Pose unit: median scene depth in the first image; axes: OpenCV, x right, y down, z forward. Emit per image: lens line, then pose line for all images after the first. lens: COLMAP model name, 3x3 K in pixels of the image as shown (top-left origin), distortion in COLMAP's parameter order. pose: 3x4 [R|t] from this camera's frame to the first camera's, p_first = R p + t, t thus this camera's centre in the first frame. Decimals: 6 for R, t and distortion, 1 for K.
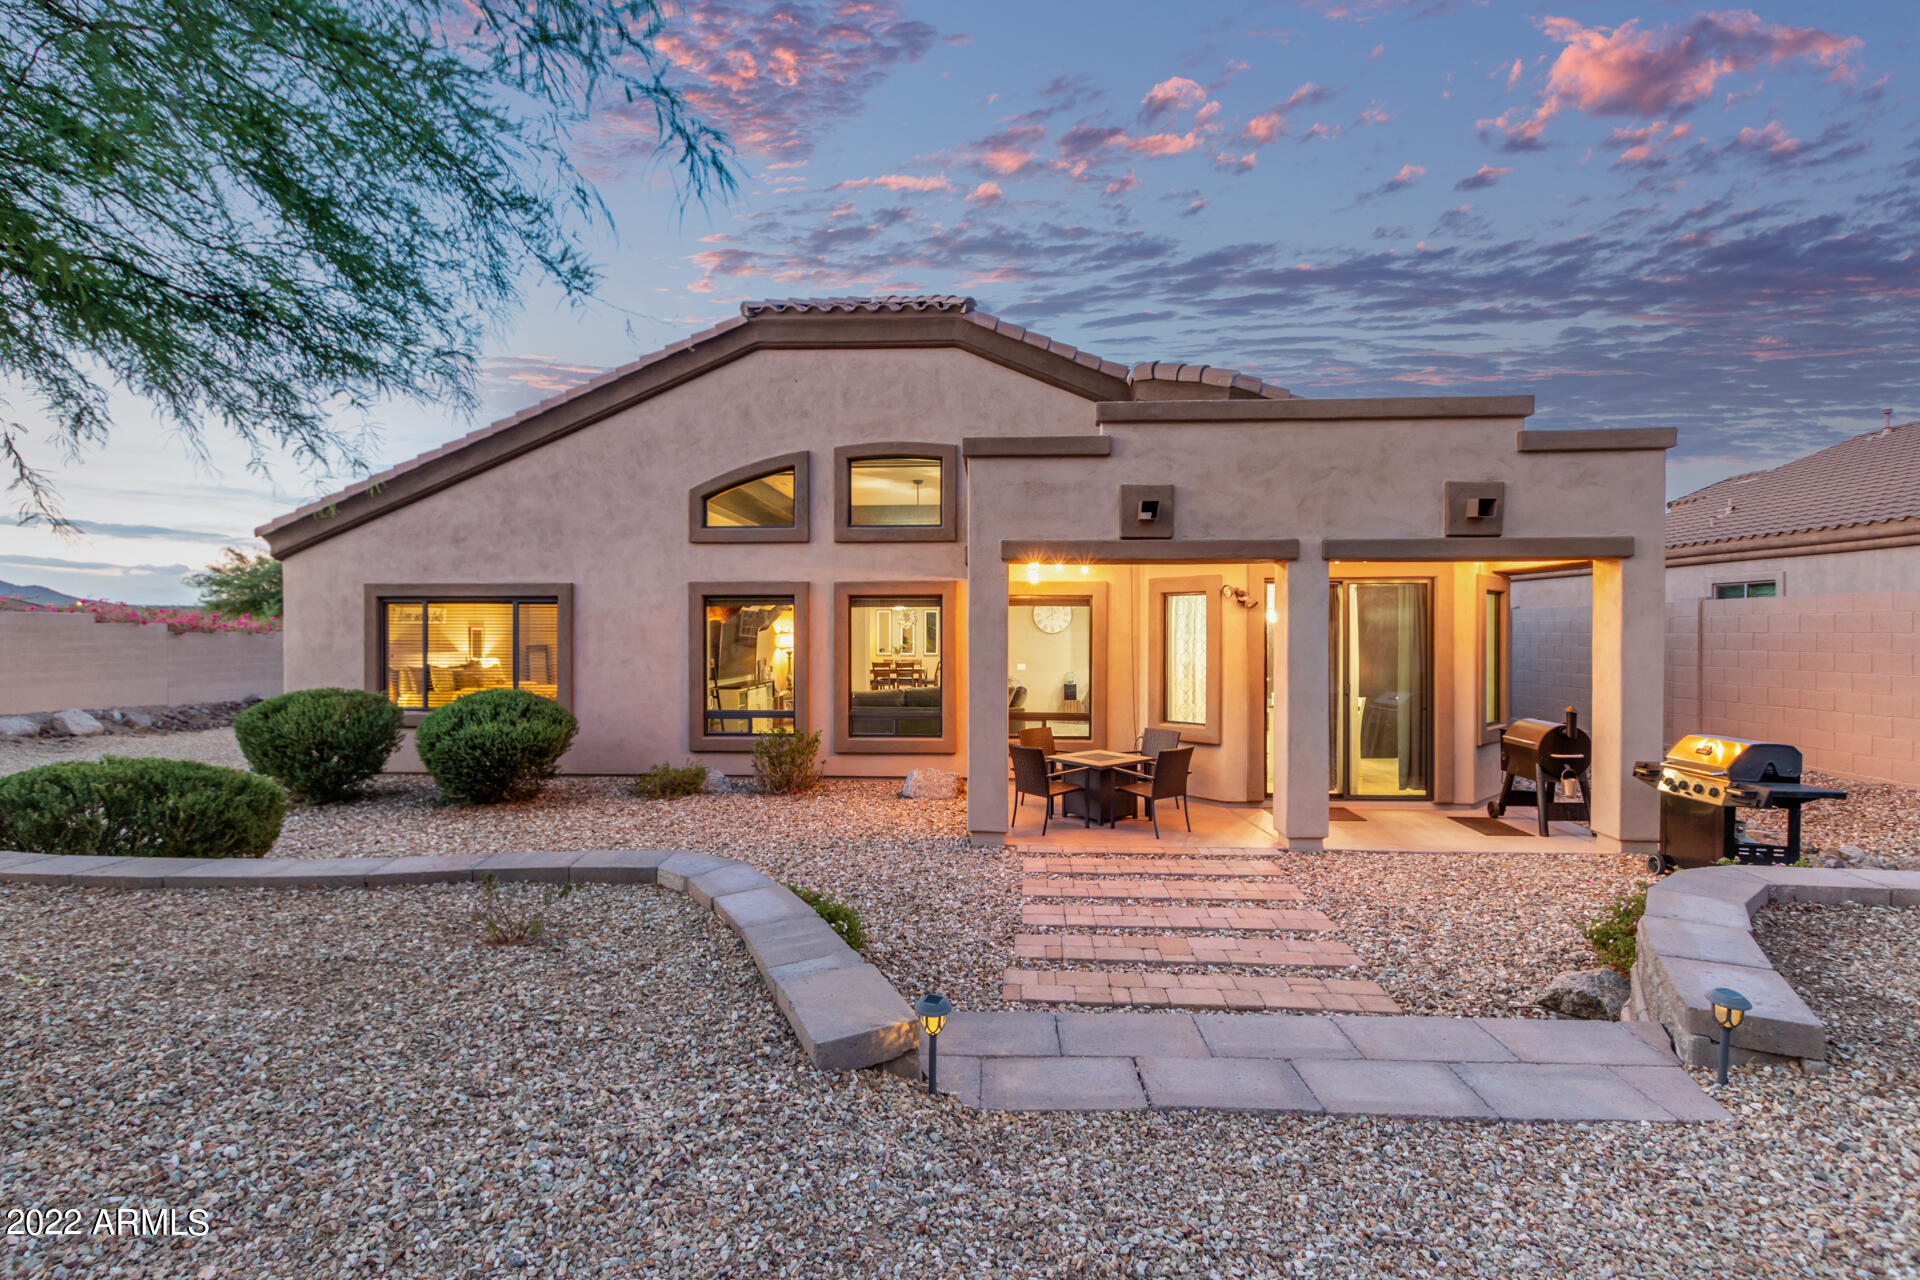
lens RADIAL K [[884.5, 0, 960.5], [0, 884.5, 639.2], [0, 0, 1]] dist [0.000931, 0.000067]
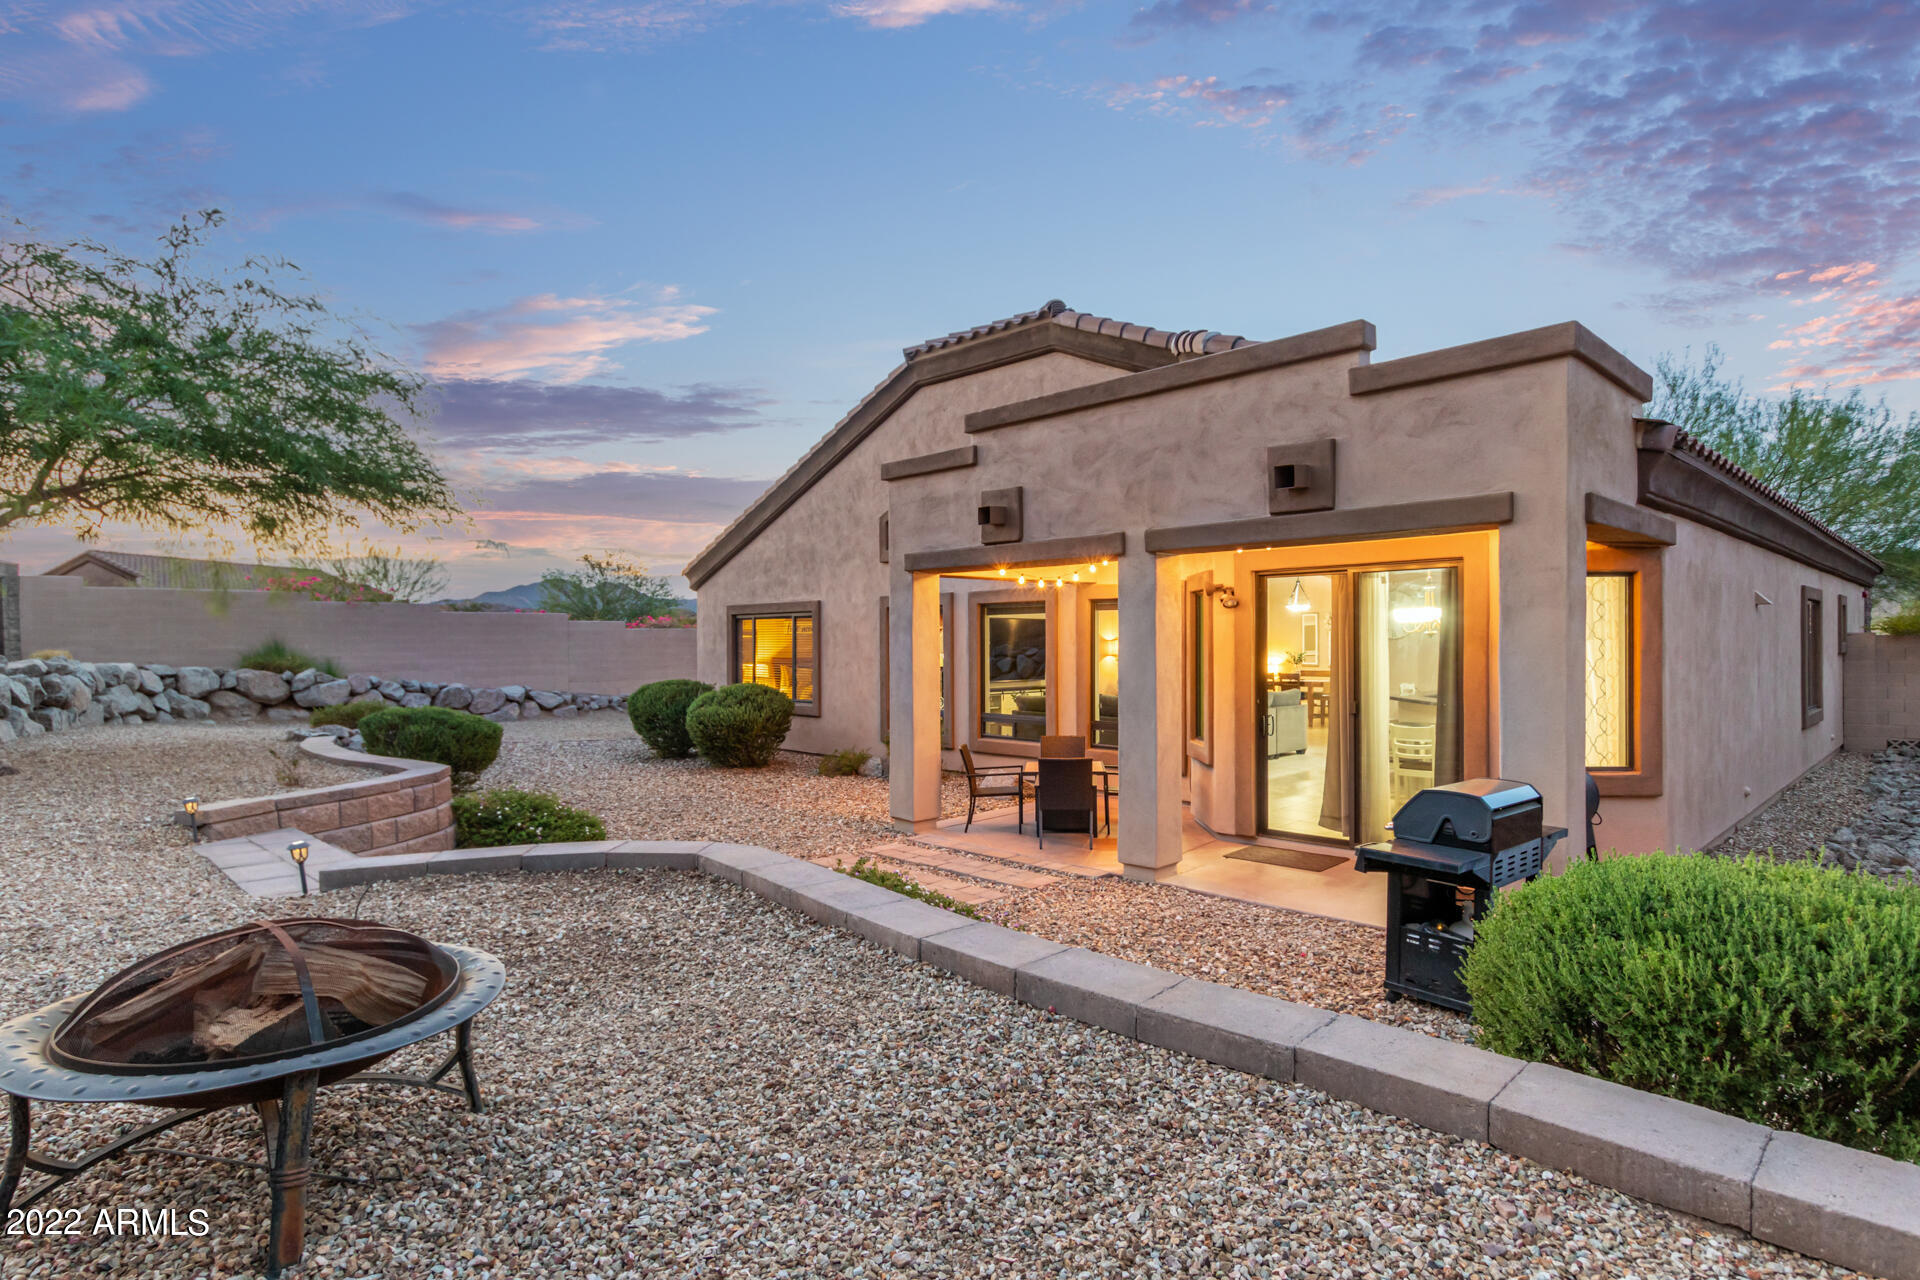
lens RADIAL K [[994.0, 0, 961.4], [0, 994.0, 642.8], [0, 0, 1]] dist [0.001714, 0.000067]
pose [[0.742378, -0.003869, -0.669970, 0.663965], [0.000704, 0.999987, -0.004995, 0.002725], [0.669981, 0.003237, 0.742371, 0.100806]]
